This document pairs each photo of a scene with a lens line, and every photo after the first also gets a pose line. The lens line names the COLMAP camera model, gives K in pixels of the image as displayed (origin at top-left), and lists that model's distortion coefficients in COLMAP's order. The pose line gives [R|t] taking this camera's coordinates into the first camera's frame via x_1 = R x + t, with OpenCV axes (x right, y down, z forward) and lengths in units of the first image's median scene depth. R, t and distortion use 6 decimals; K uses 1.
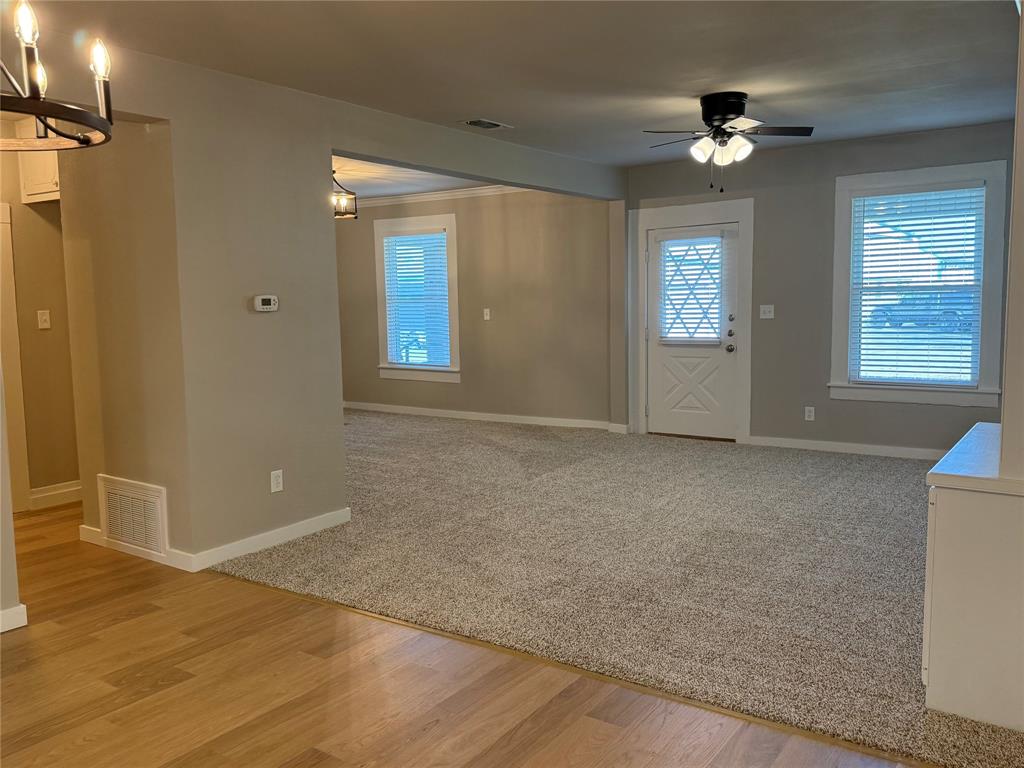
lens RADIAL K [[828.7, 0, 511.0], [0, 828.7, 388.5], [0, 0, 1]] dist [0.045416, -0.003217]
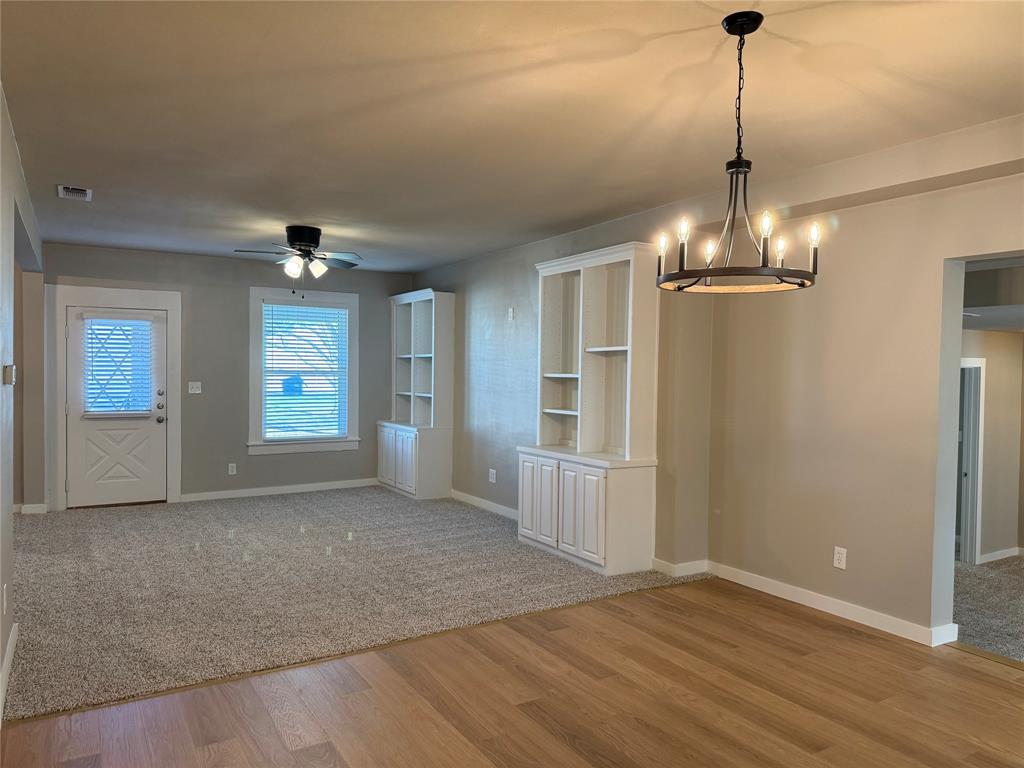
lens RADIAL K [[724.5, 0, 516.1], [0, 724.5, 385.3], [0, 0, 1]] dist [0.022304, -0.007365]
pose [[0.386310, 0.006109, 0.922349, -0.466411], [0.081878, 0.995803, -0.040889, -0.014591], [-0.918728, 0.091316, 0.384188, 0.173130]]
